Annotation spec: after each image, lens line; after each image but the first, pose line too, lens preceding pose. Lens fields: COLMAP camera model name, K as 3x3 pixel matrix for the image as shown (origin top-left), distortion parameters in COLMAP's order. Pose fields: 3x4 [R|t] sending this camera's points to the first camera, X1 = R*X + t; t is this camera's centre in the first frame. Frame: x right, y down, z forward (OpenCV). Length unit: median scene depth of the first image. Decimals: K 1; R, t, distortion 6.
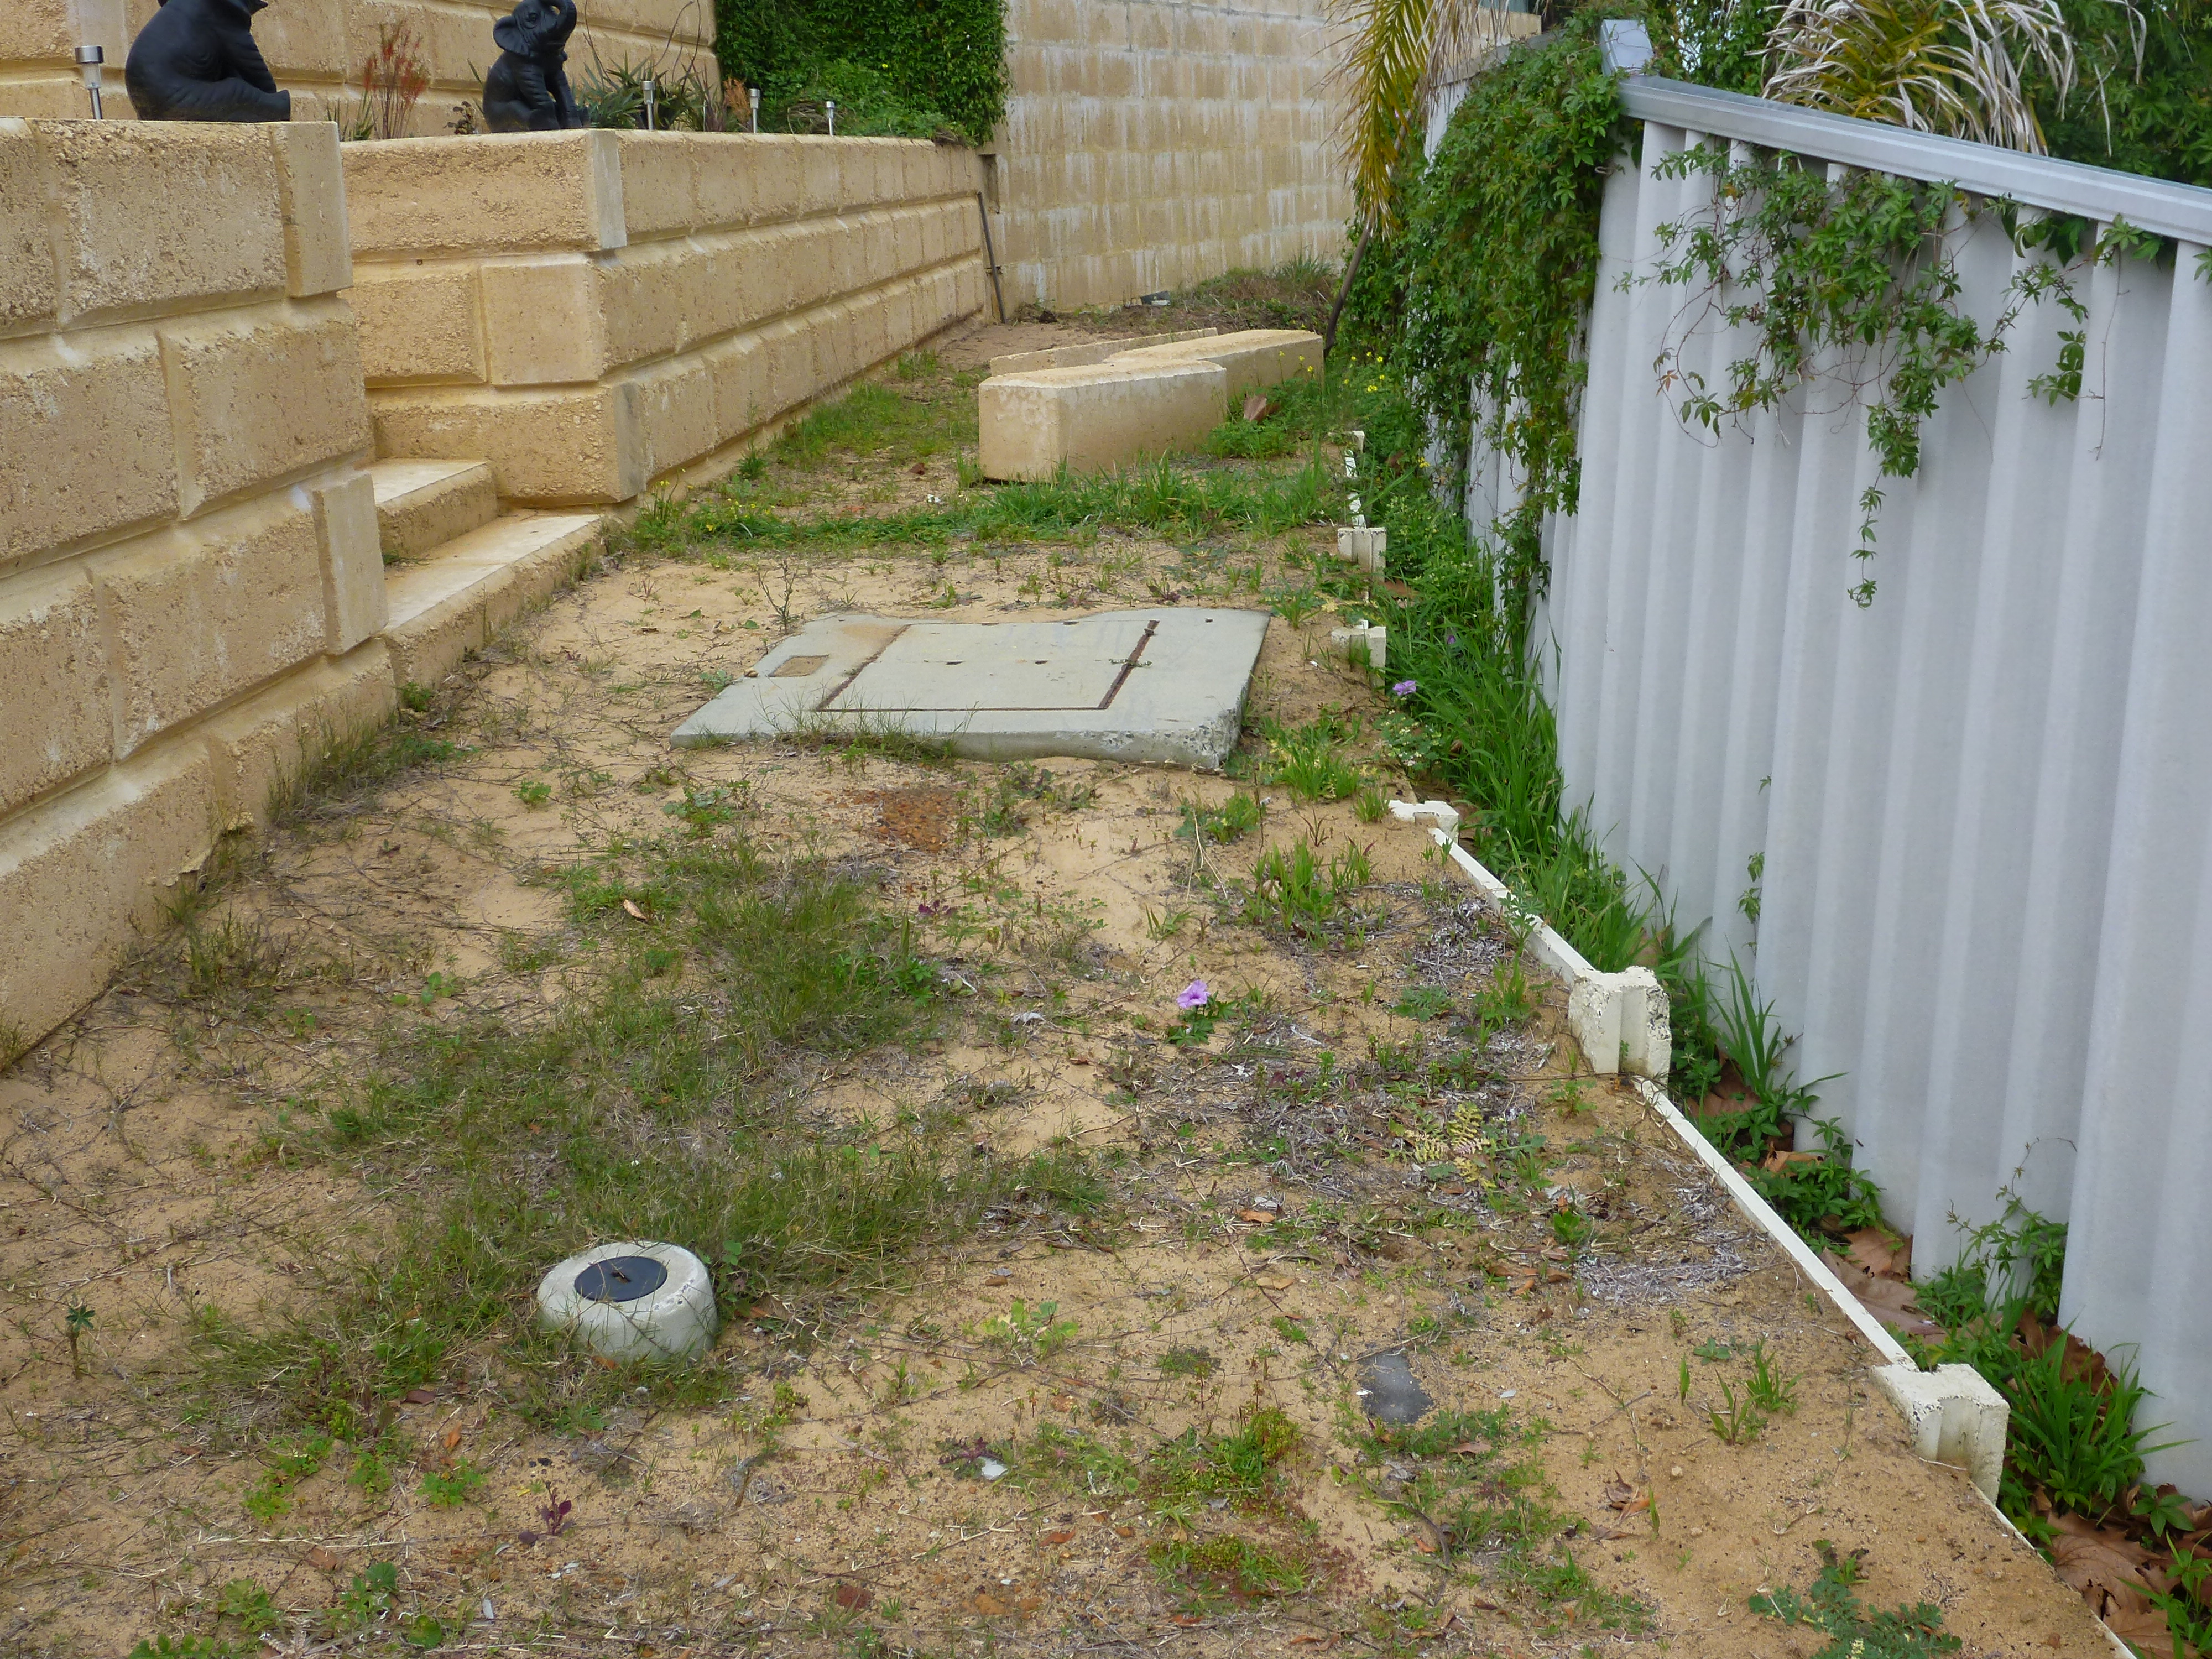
lens RADIAL K [[2705.2, 0, 1106.0], [0, 2705.2, 829.5], [0, 0, 1]] dist [-0.043035, -0.040602]
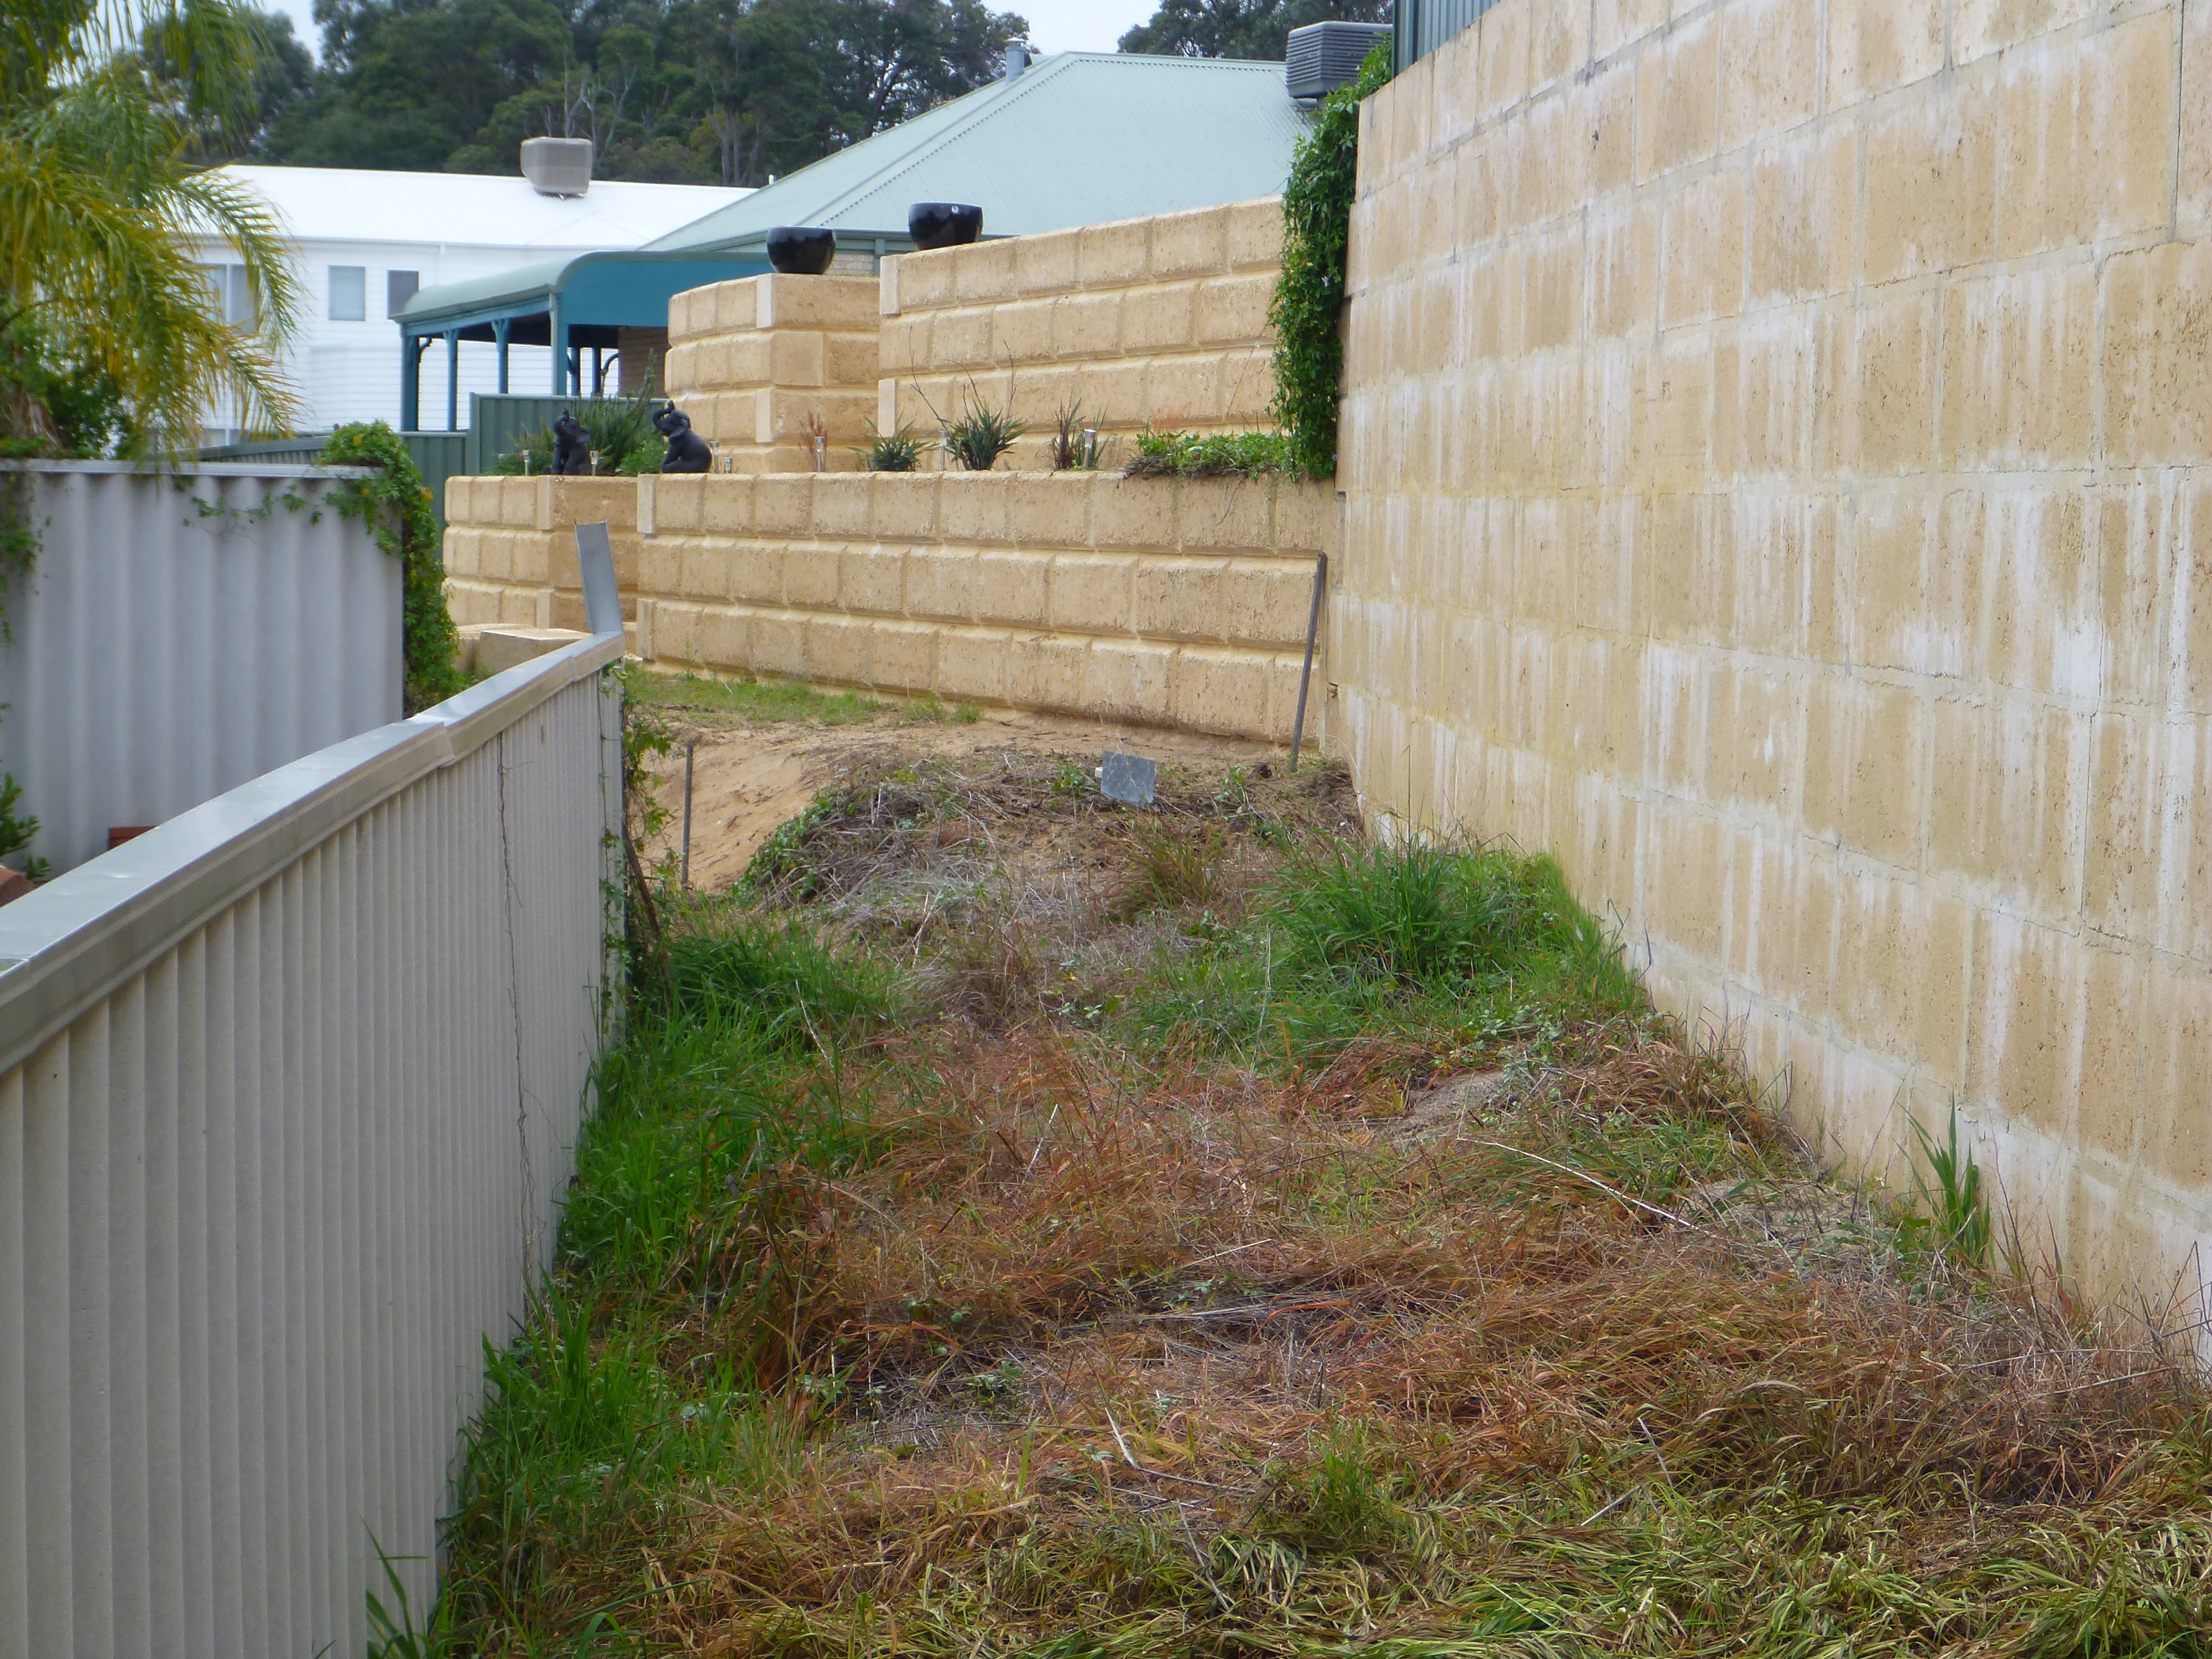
lens RADIAL K [[4511.0, 0, 1106.0], [0, 4511.0, 829.5], [0, 0, 1]] dist [0.488734, -5.336801]
pose [[-0.909391, 0.056694, -0.412060, 0.392786], [-0.078311, 0.949614, 0.303481, -0.456230], [0.408503, 0.308252, -0.859131, 1.772945]]
